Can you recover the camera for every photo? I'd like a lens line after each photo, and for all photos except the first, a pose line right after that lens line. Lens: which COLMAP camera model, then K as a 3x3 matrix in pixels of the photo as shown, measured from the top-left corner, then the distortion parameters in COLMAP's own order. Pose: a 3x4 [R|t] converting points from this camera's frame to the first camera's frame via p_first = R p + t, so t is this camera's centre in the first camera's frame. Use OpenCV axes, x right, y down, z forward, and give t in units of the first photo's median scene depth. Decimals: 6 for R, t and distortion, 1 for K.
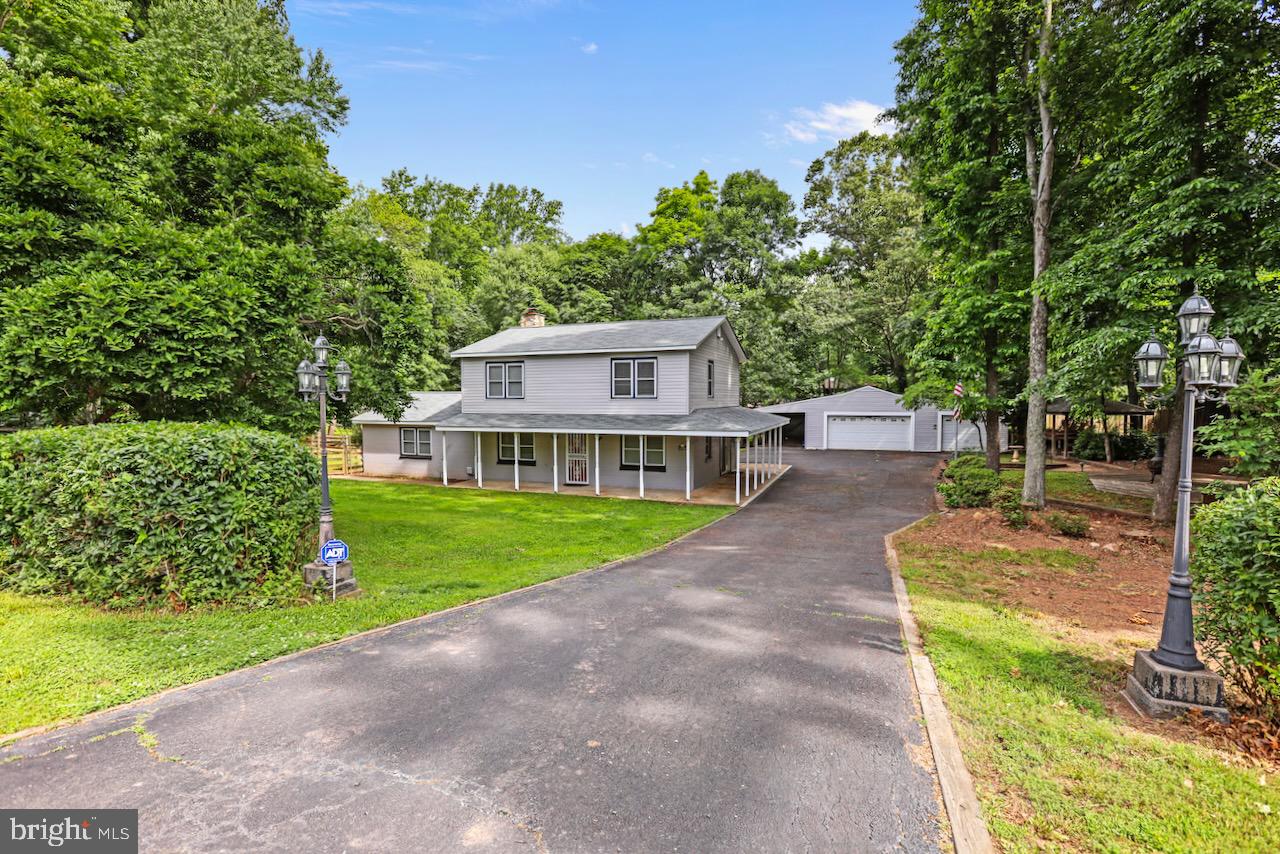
lens RADIAL K [[590.5, 0, 640.0], [0, 590.5, 427.0], [0, 0, 1]] dist [-0.000028, 0.000024]
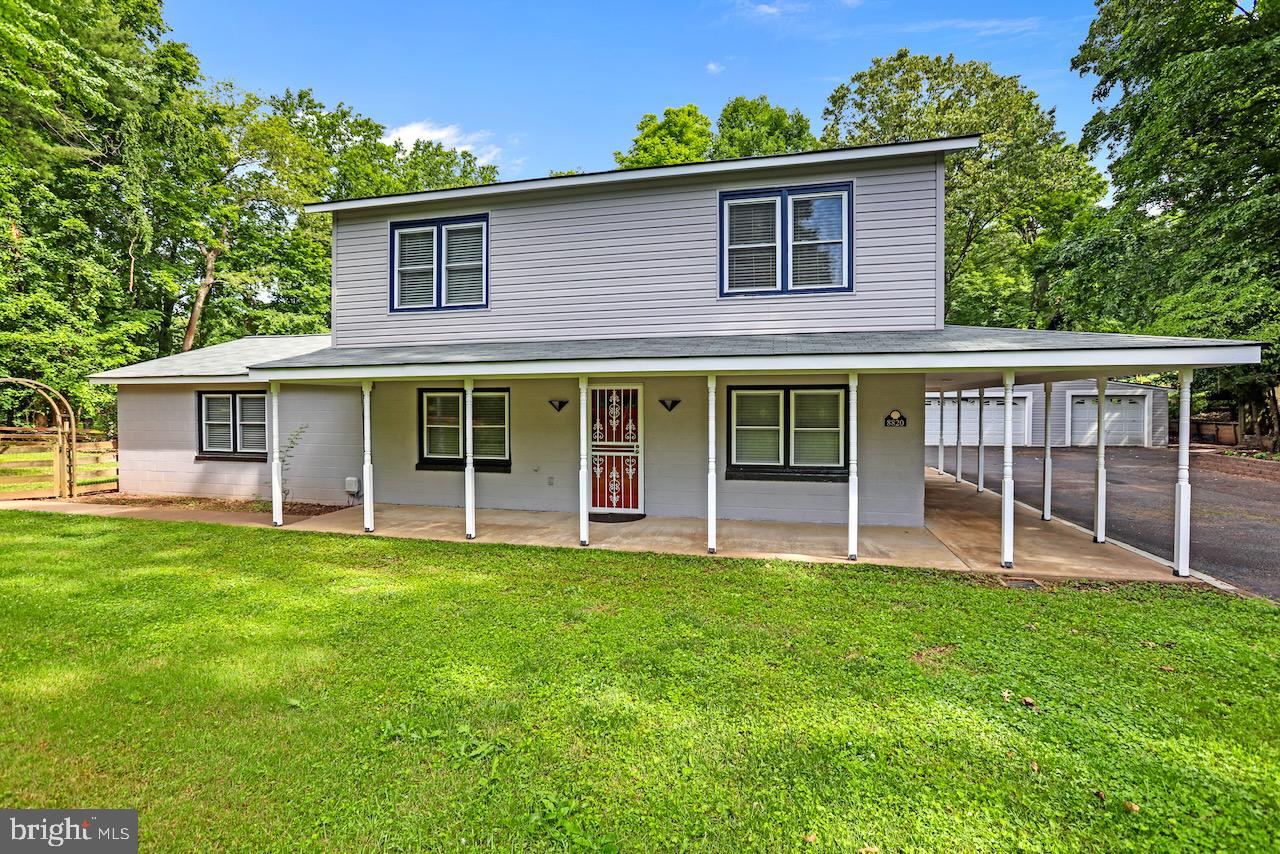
lens RADIAL K [[583.1, 0, 640.0], [0, 583.1, 427.0], [0, 0, 1]] dist [-0.062305, -0.000070]
pose [[0.992231, -0.004455, 0.124332, -0.136652], [0.006774, 0.999811, -0.018235, 0.041471], [-0.124227, 0.018935, 0.992073, 0.575868]]
